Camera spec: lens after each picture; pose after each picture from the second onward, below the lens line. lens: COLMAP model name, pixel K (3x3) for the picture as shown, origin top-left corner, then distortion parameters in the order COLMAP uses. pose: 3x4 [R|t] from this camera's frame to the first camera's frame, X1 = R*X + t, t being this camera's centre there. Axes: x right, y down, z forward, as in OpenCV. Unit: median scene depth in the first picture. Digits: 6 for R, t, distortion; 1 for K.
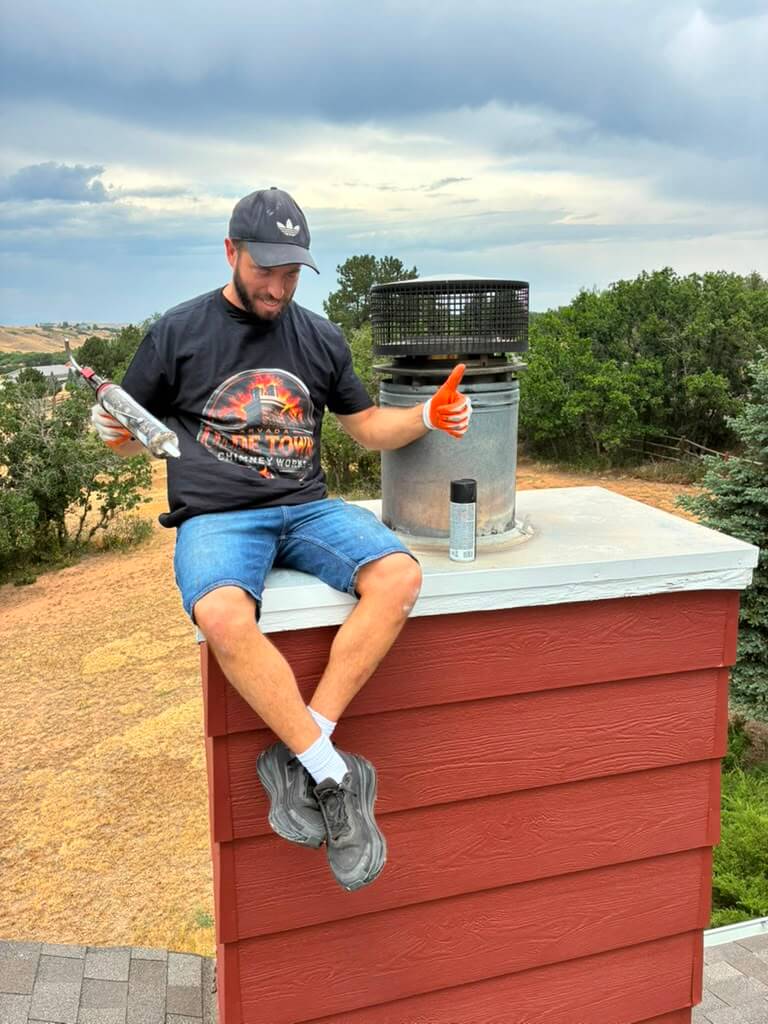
lens RADIAL K [[781.3, 0, 376.8], [0, 781.3, 508.4], [0, 0, 1]] dist [0.047760, -0.048681]
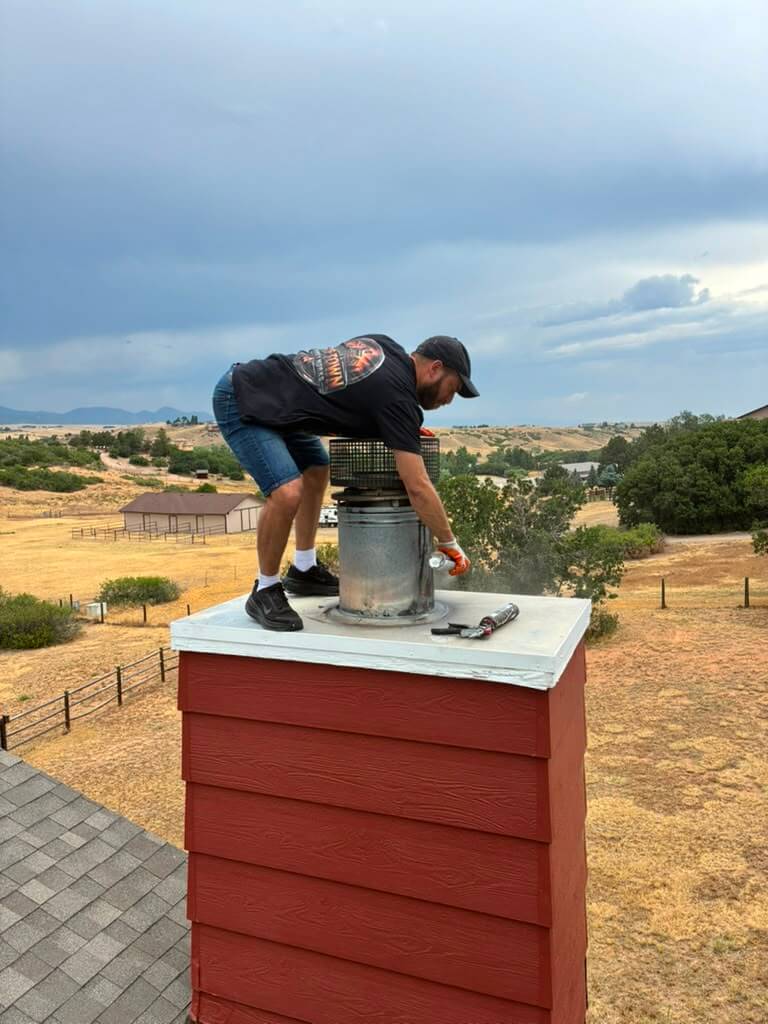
lens RADIAL K [[781.3, 0, 383.5], [0, 781.3, 504.0], [0, 0, 1]] dist [0.047760, -0.048681]
pose [[0.798286, 0.041058, -0.600877, 0.130699], [-0.116694, 0.989312, -0.087431, -0.005603], [0.590866, 0.139913, 0.794545, -0.015055]]
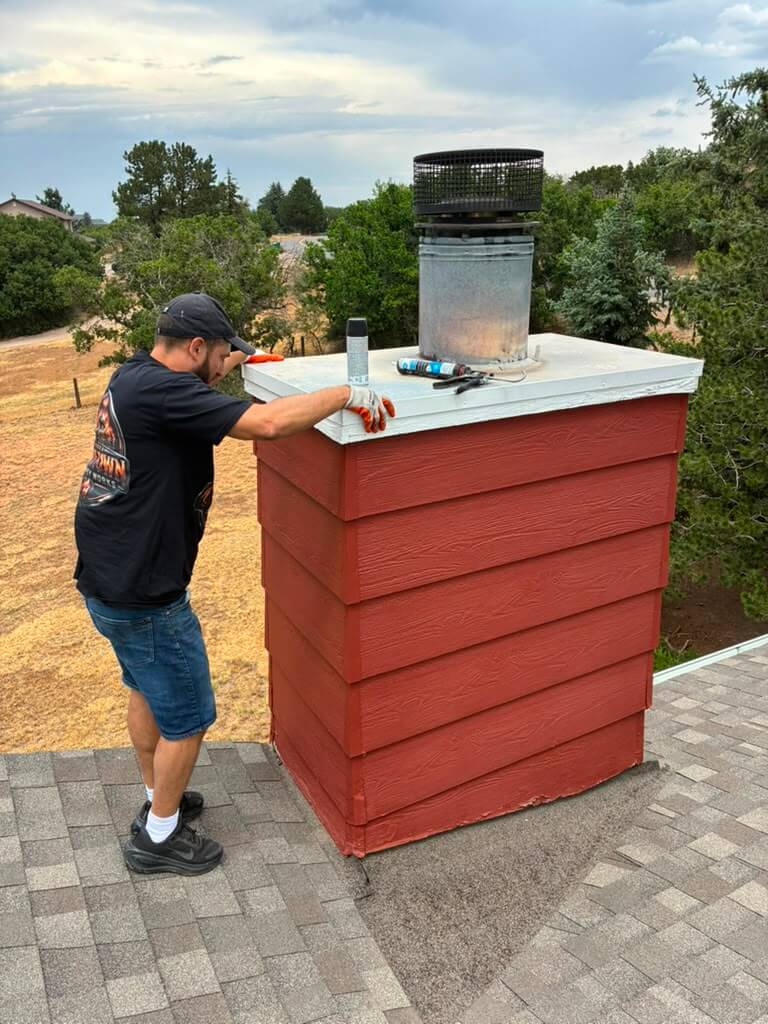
lens RADIAL K [[781.3, 0, 371.3], [0, 781.3, 506.4], [0, 0, 1]] dist [0.047760, -0.048681]
pose [[0.970450, -0.084994, 0.225837, -0.053570], [0.057597, 0.990451, 0.125258, 0.012945], [-0.234327, -0.108549, 0.966079, -0.027511]]
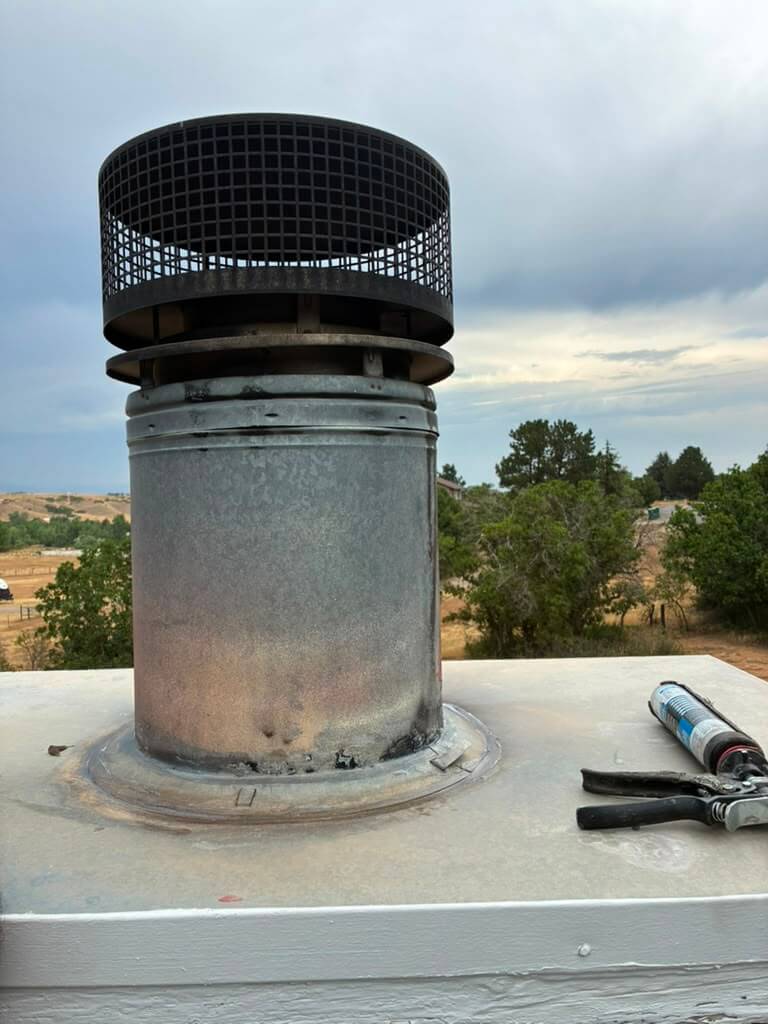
lens RADIAL K [[781.3, 0, 370.8], [0, 781.3, 515.7], [0, 0, 1]] dist [0.047760, -0.048681]
pose [[0.972775, -0.005280, -0.231692, 0.034429], [-0.040526, 0.980461, -0.192494, -0.001977], [0.228181, 0.196643, 0.953554, 0.084080]]
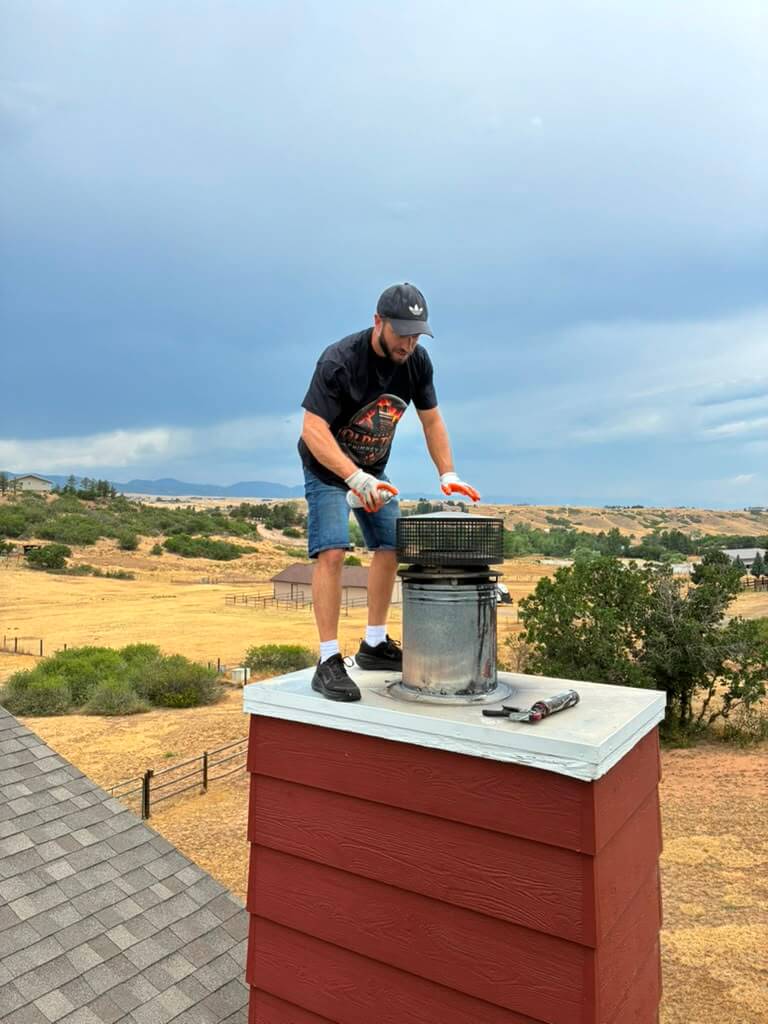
lens RADIAL K [[781.3, 0, 374.9], [0, 781.3, 504.6], [0, 0, 1]] dist [0.047760, -0.048681]
pose [[0.664602, -0.000845, -0.747197, 0.150634], [-0.172236, 0.972896, -0.154297, -0.007964], [0.727076, 0.231240, 0.646443, -0.007585]]
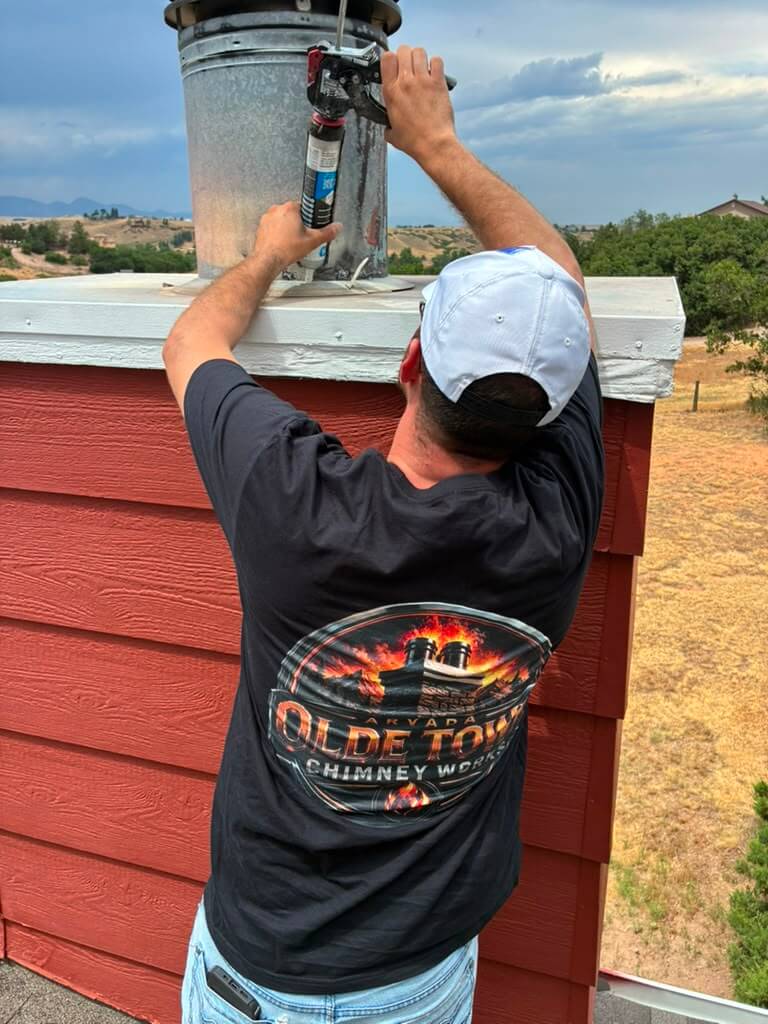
lens RADIAL K [[781.3, 0, 376.3], [0, 781.3, 517.9], [0, 0, 1]] dist [0.047760, -0.048681]
pose [[0.835445, 0.186326, -0.517025, 0.080205], [-0.120874, 0.980034, 0.157868, 0.015754], [0.536117, -0.069395, 0.841287, 0.065133]]
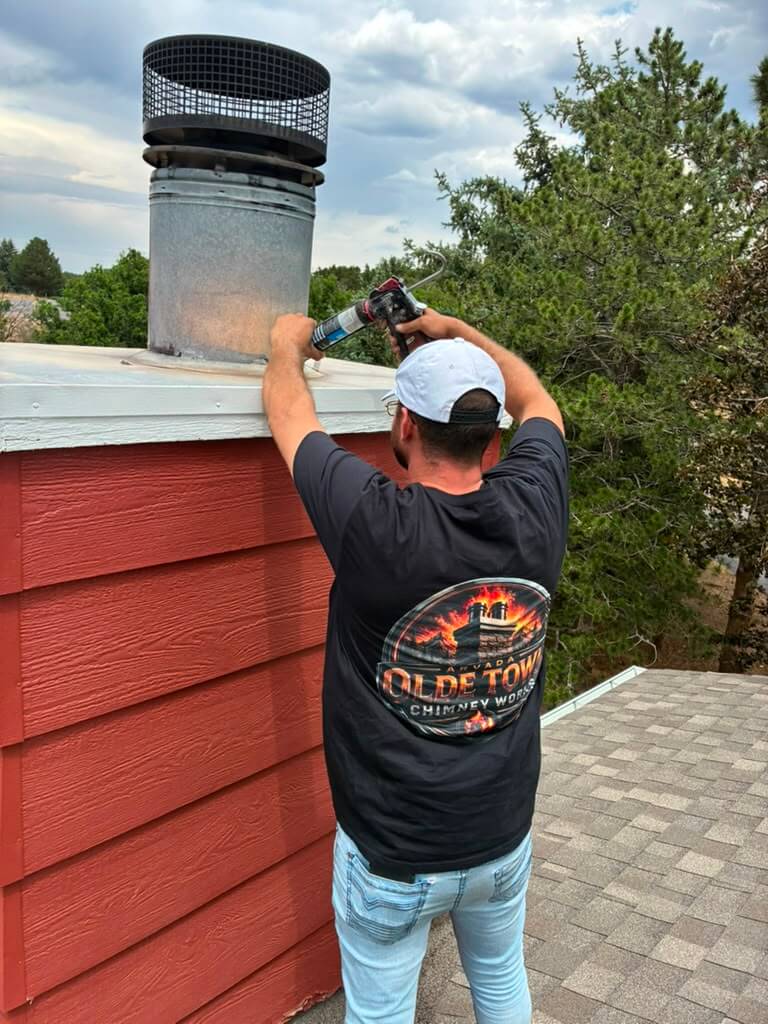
lens RADIAL K [[781.3, 0, 365.0], [0, 781.3, 506.2], [0, 0, 1]] dist [0.047760, -0.048681]
pose [[0.851912, -0.036716, 0.522396, -0.034997], [0.019893, 0.999088, 0.037779, 0.022242], [-0.523307, -0.021792, 0.851865, 0.026180]]
